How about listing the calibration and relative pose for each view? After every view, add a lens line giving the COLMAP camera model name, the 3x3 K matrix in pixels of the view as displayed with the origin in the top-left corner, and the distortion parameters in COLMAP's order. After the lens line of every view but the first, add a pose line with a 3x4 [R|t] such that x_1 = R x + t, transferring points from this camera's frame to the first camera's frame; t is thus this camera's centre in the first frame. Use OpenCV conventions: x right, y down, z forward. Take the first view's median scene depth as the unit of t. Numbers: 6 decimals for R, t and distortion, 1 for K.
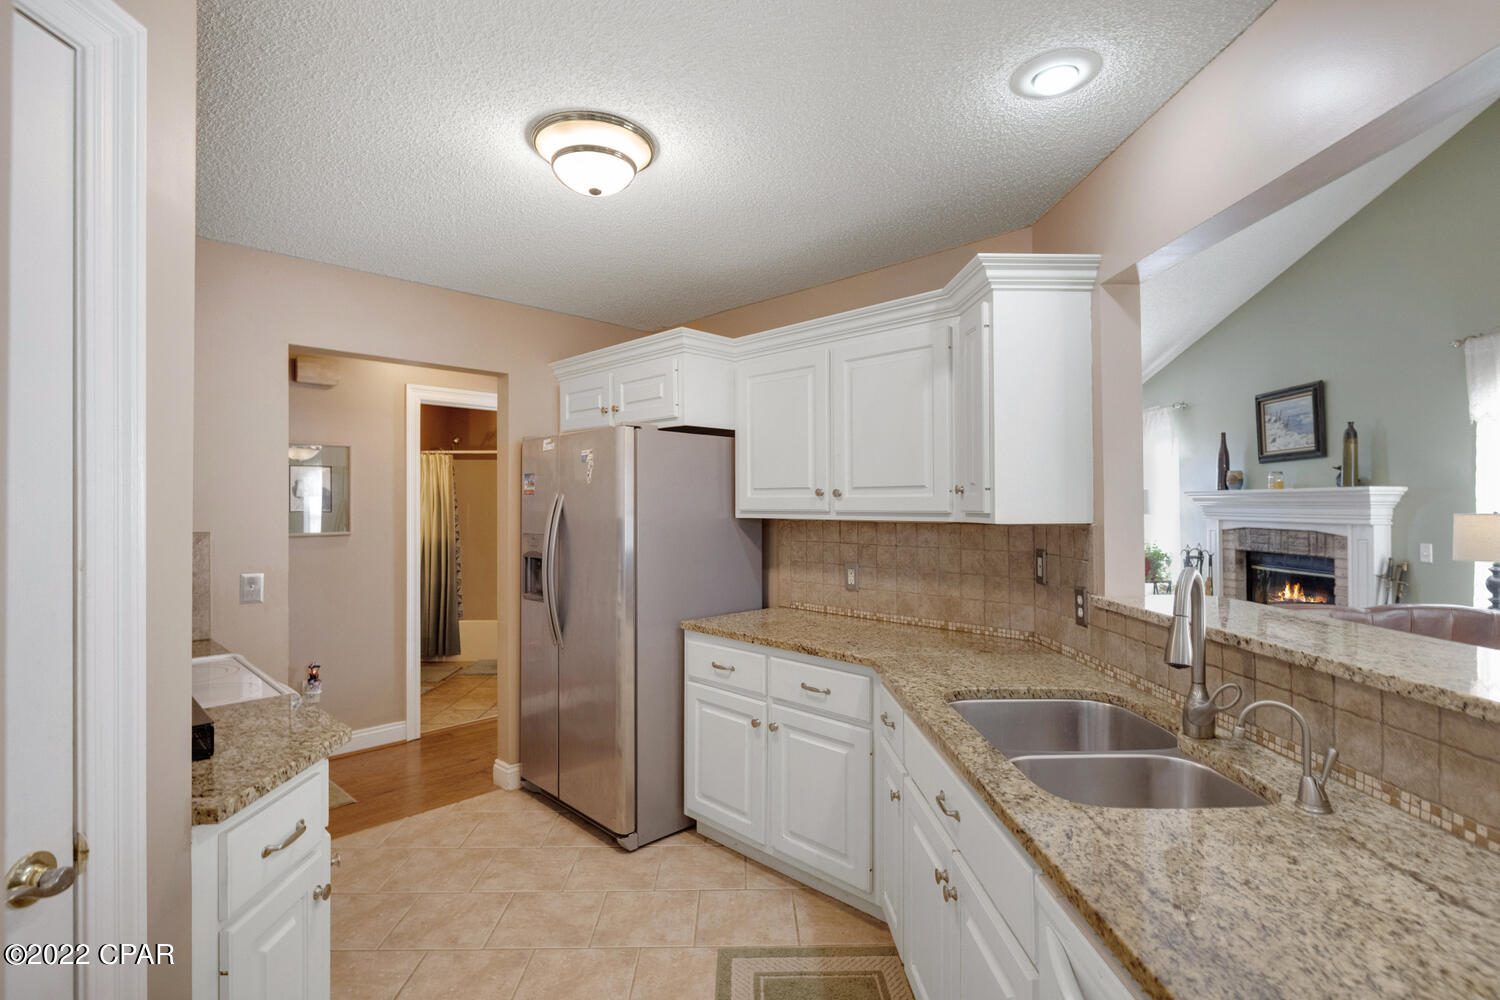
lens RADIAL K [[718.1, 0, 750.9], [0, 718.1, 498.4], [0, 0, 1]] dist [-0.000666, 0.000053]
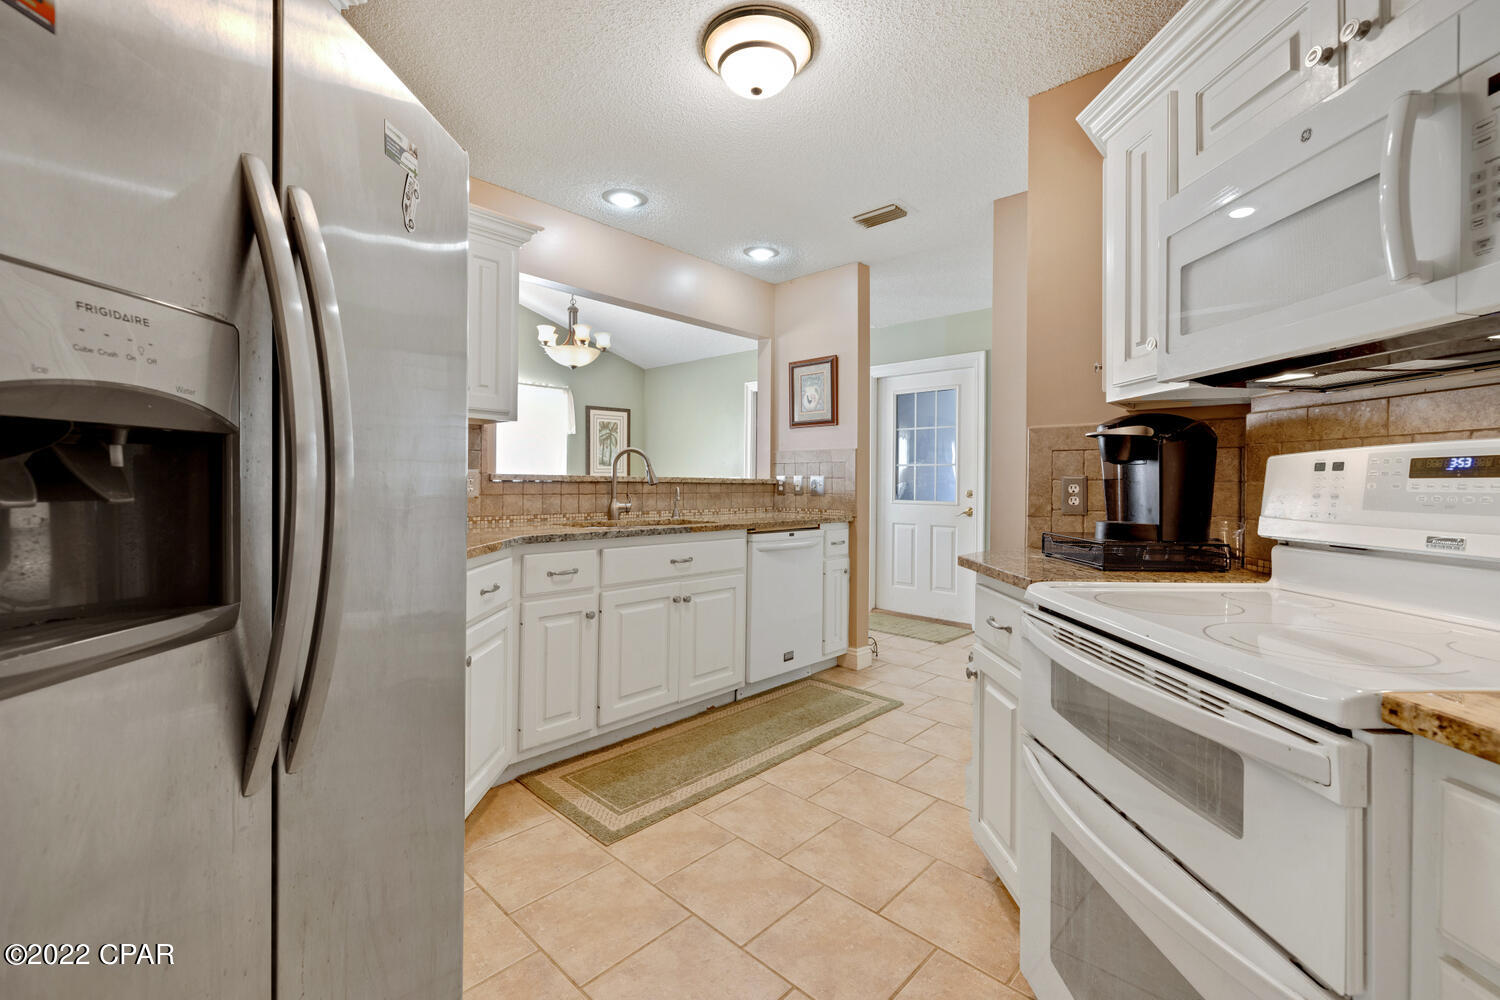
lens RADIAL K [[640.0, 0, 748.0], [0, 640.0, 479.4], [0, 0, 1]] dist [-0.000071, 0.000057]
pose [[-0.715027, -0.008899, 0.699041, -0.532580], [-0.018407, 0.999812, -0.006100, 0.094775], [-0.698855, -0.017228, -0.715056, 1.021783]]
